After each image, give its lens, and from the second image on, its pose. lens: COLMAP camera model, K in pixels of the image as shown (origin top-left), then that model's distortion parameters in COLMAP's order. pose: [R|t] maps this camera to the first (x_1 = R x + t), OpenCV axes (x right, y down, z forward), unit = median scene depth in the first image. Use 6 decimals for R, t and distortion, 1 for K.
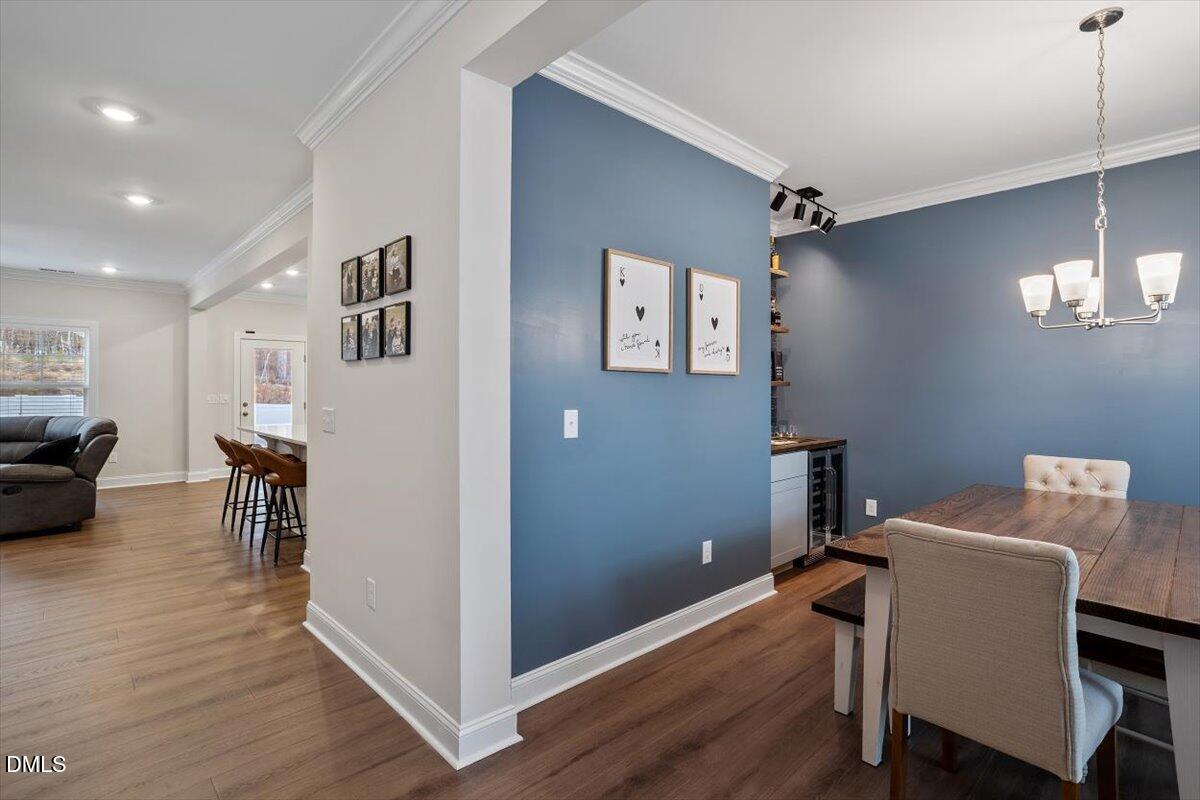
lens RADIAL K [[581.4, 0, 594.2], [0, 581.4, 386.7], [0, 0, 1]] dist [0.000301, 0.000222]
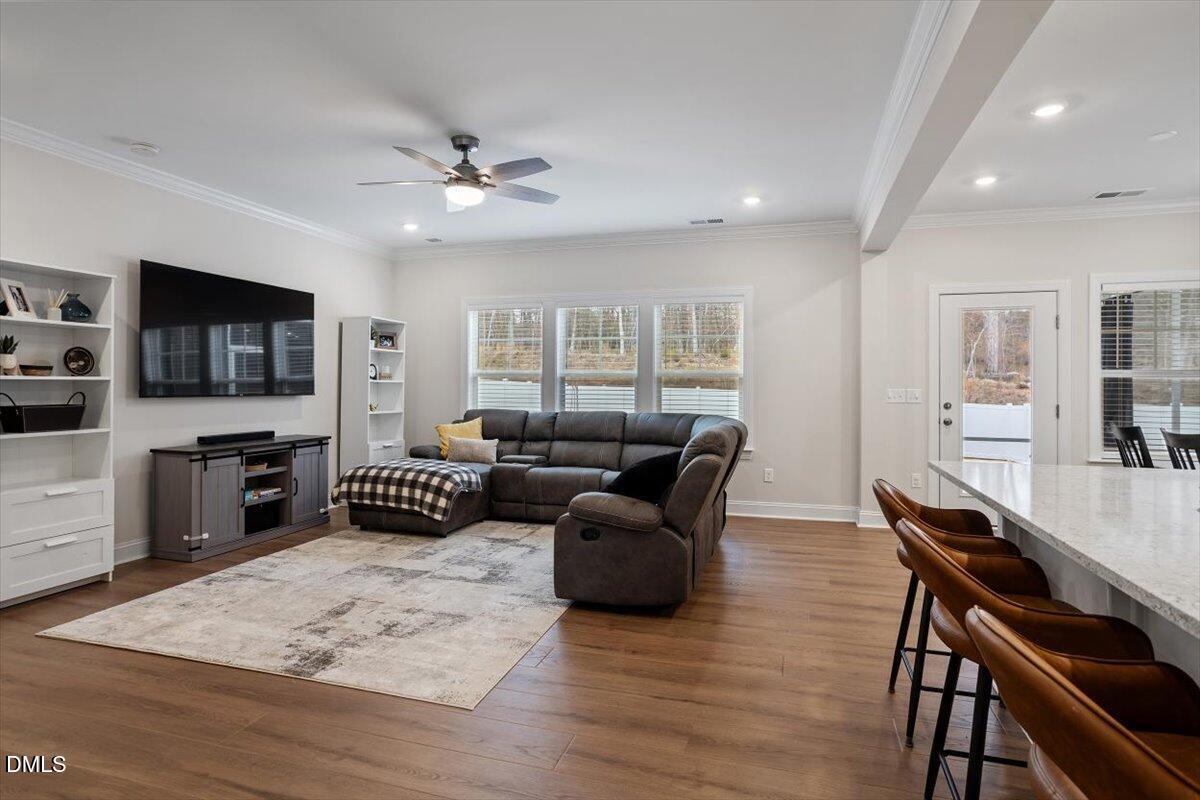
lens RADIAL K [[631.6, 0, 602.6], [0, 631.6, 382.5], [0, 0, 1]] dist [-0.054279, 0.044295]
pose [[0.499281, 0.000174, -0.866440, -0.339191], [-0.000724, 1.000000, -0.000217, 0.010998], [0.866440, 0.000736, 0.499281, 0.570299]]
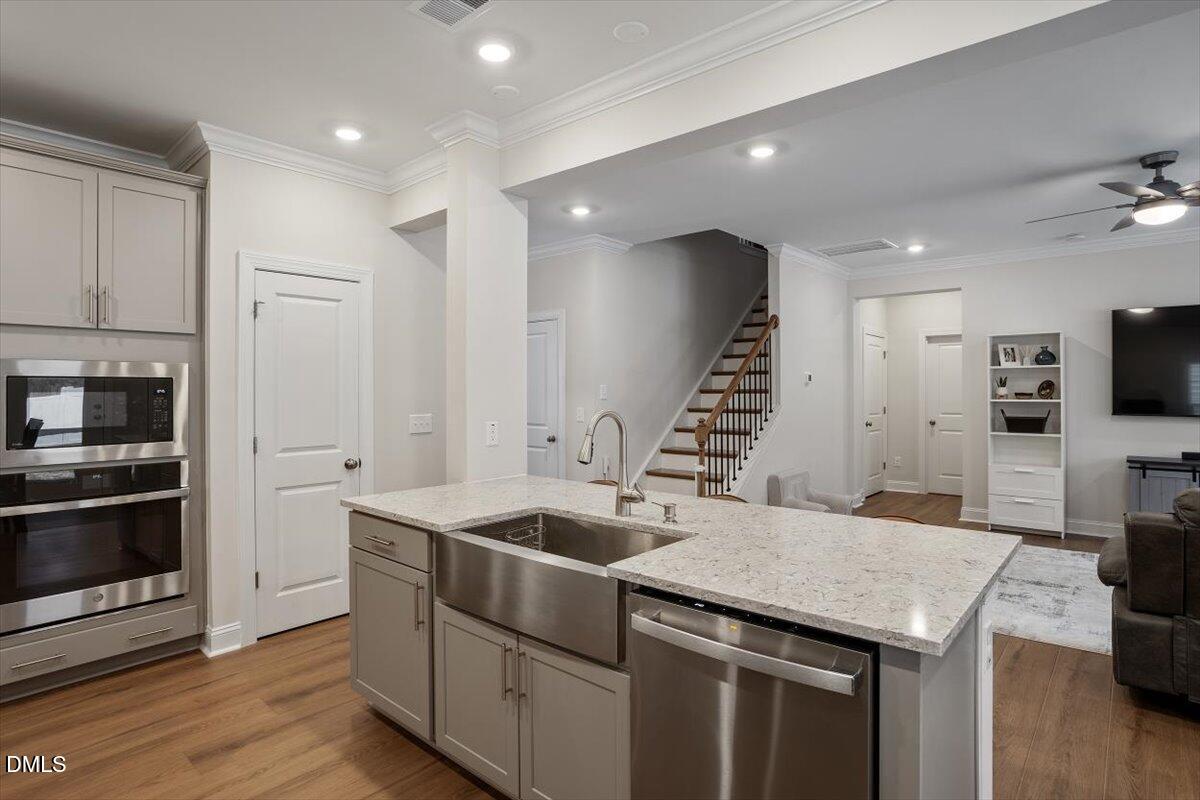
lens RADIAL K [[623.2, 0, 616.2], [0, 623.2, 393.1], [0, 0, 1]] dist [-0.052935, 0.040305]
pose [[-0.993627, 0.001732, -0.112703, -0.372988], [0.001994, 0.999996, -0.002210, -0.004387], [0.112698, -0.002421, -0.993626, 1.314812]]
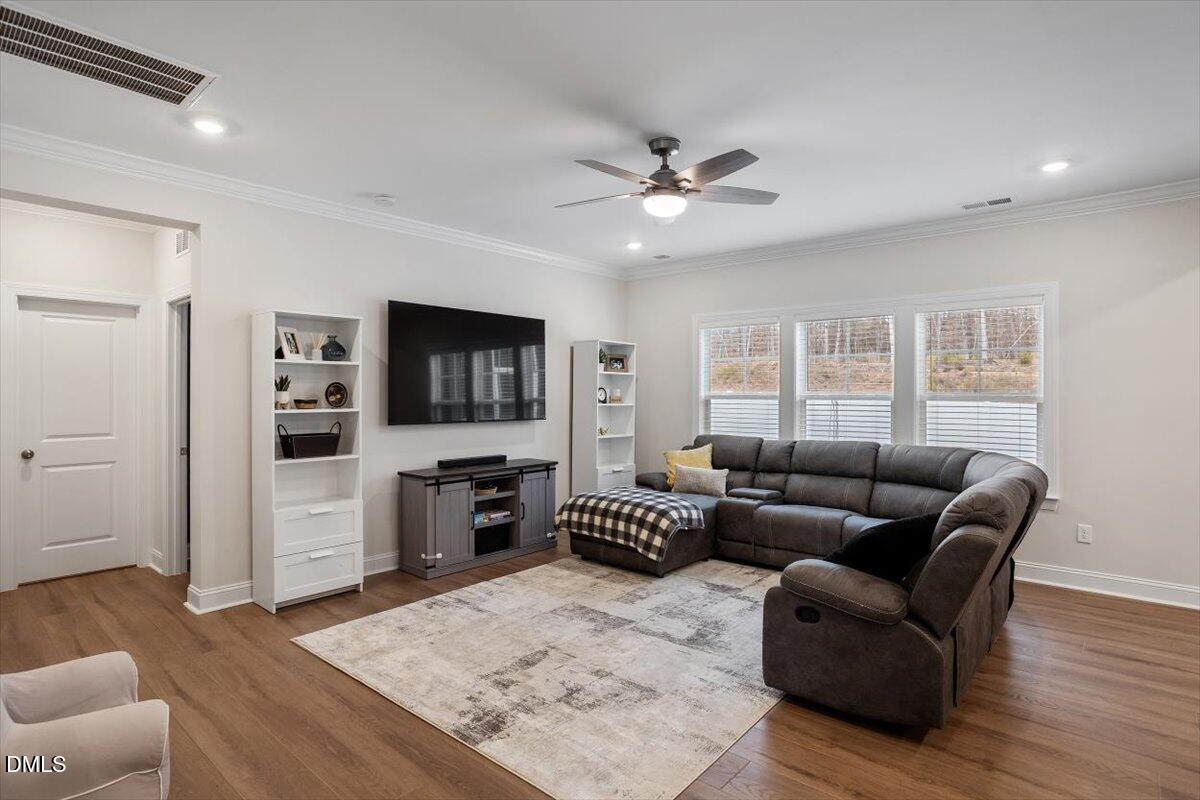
lens RADIAL K [[622.7, 0, 602.2], [0, 622.7, 394.4], [0, 0, 1]] dist [-0.060512, 0.041558]
pose [[0.106025, 0.002670, -0.994360, -0.417299], [0.004129, 0.999987, 0.003125, -0.012463], [0.994355, -0.004437, 0.106013, 0.654174]]
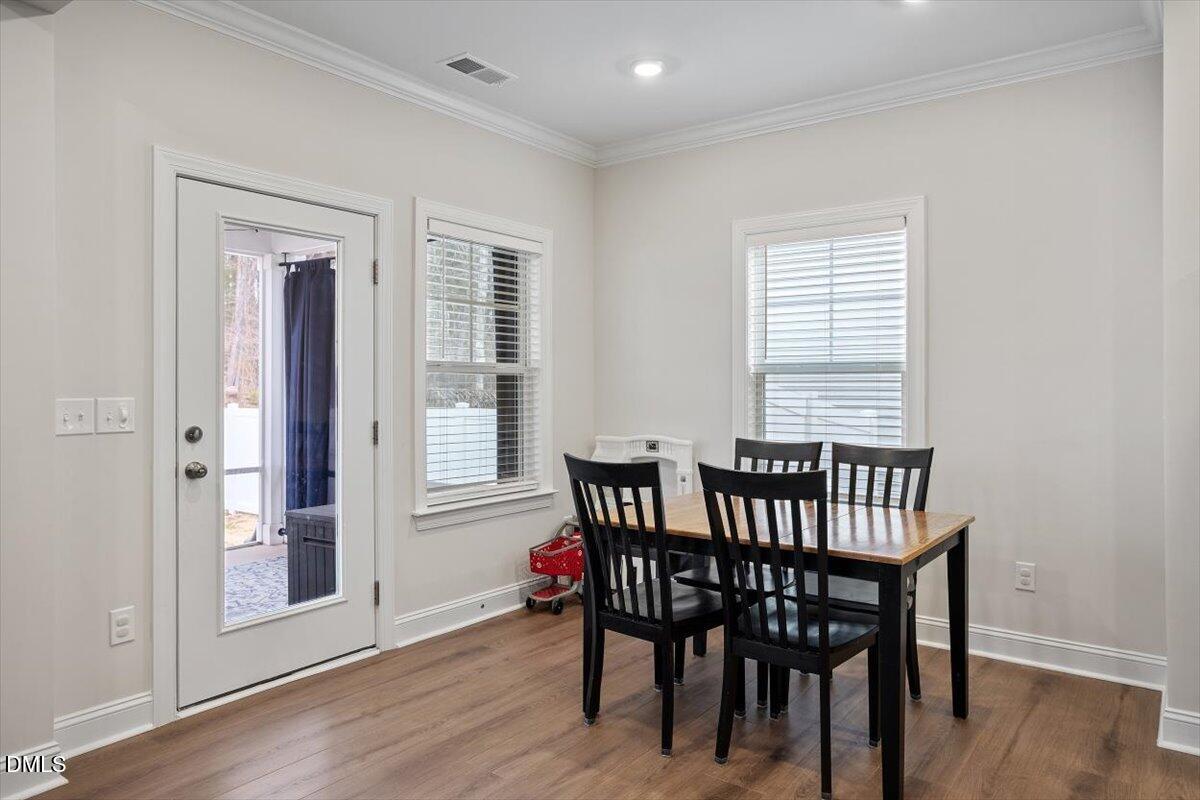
lens RADIAL K [[794.2, 0, 605.3], [0, 794.2, 385.4], [0, 0, 1]] dist [0.001469, 0.000077]
pose [[0.980981, -0.001352, 0.194099, -0.725882], [0.000918, 0.999997, 0.002328, 0.012351], [-0.194101, -0.002106, 0.980979, 0.921617]]
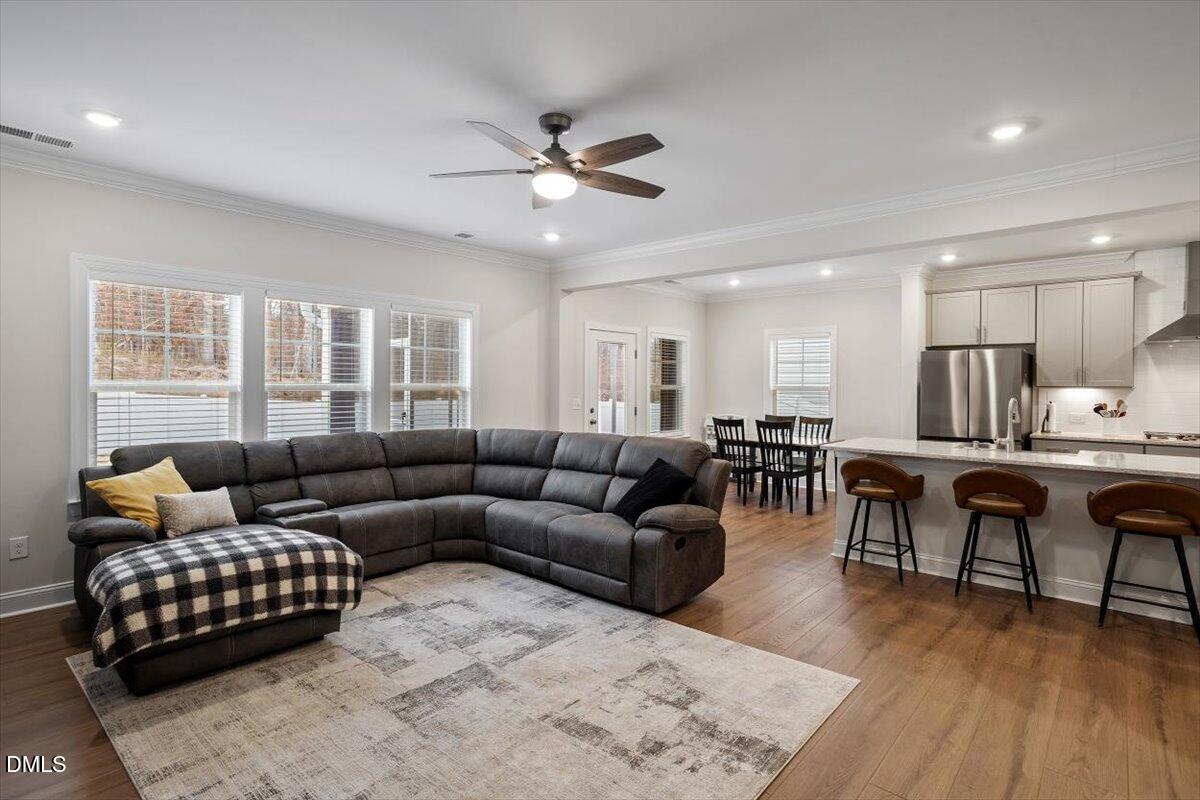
lens RADIAL K [[592.9, 0, 601.7], [0, 592.9, 393.0], [0, 0, 1]] dist [-0.057987, 0.035003]
pose [[0.995251, 0.003564, 0.097275, -0.987939], [-0.005304, 0.999830, 0.017637, -0.012556], [-0.097196, -0.018069, 0.995101, 0.259812]]
